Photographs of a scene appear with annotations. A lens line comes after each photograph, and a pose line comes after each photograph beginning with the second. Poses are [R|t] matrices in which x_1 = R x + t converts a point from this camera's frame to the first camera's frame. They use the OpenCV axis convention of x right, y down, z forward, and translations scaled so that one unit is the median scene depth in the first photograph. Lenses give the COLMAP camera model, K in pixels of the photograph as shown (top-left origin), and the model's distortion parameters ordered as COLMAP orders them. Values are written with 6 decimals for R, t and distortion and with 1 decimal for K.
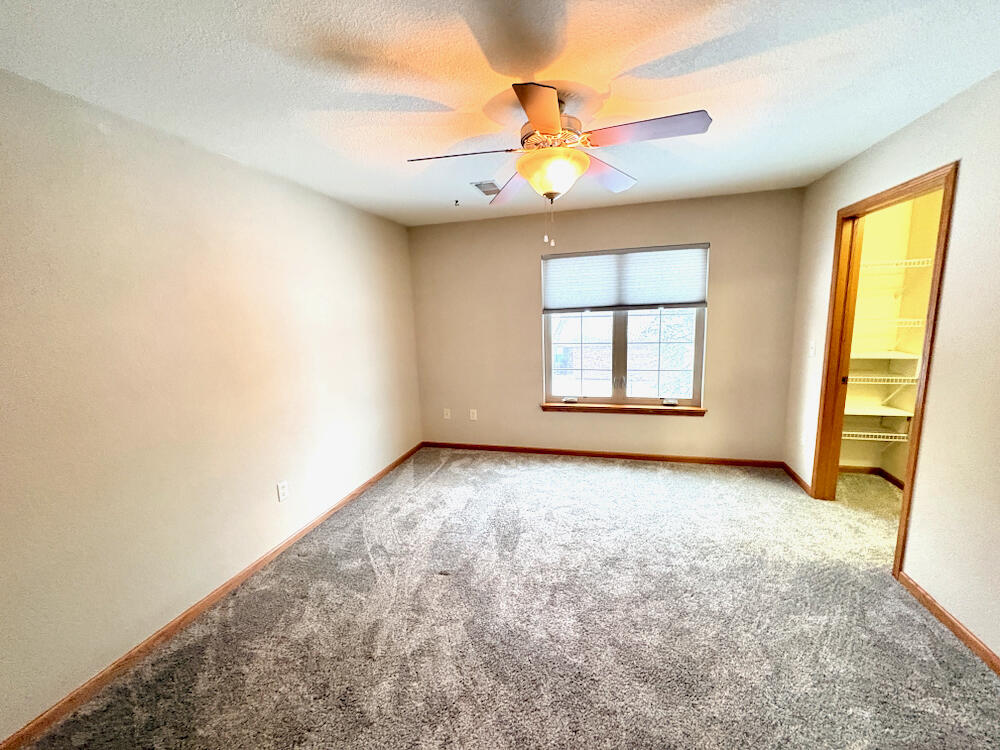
lens RADIAL K [[398.7, 0, 499.8], [0, 398.7, 375.0], [0, 0, 1]] dist [-0.000832, 0.000011]
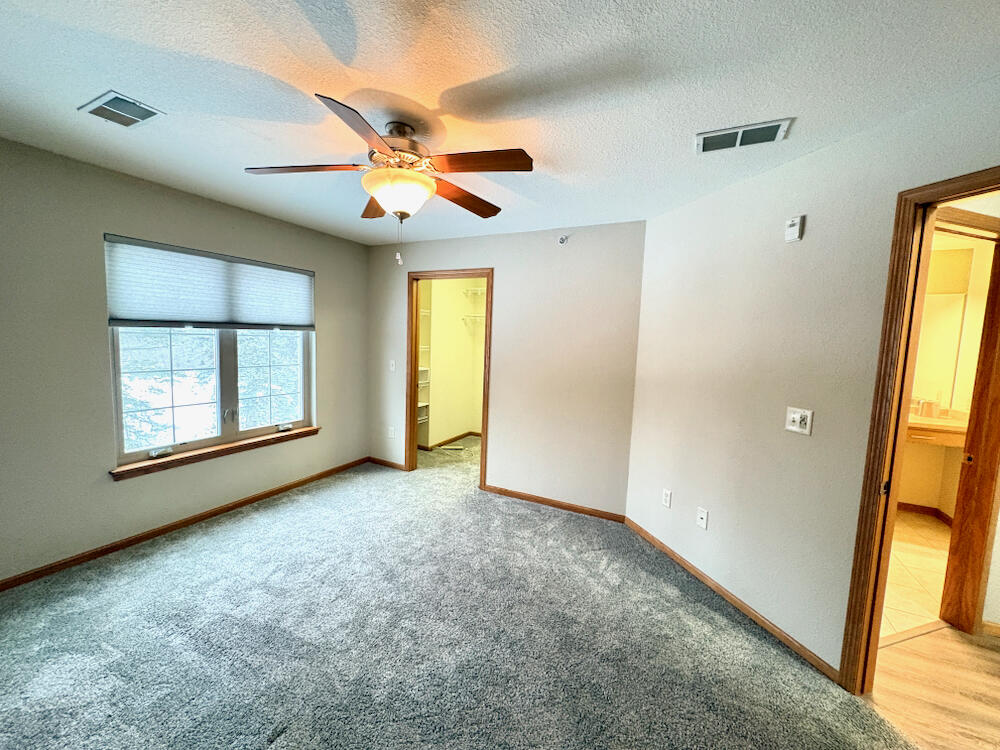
lens RADIAL K [[398.7, 0, 499.1], [0, 398.7, 375.6], [0, 0, 1]] dist [-0.000832, 0.000011]
pose [[0.199933, -0.052232, 0.978416, -0.414671], [0.116052, 0.992811, 0.029286, -0.024640], [-0.972912, 0.107692, 0.204557, 0.302478]]
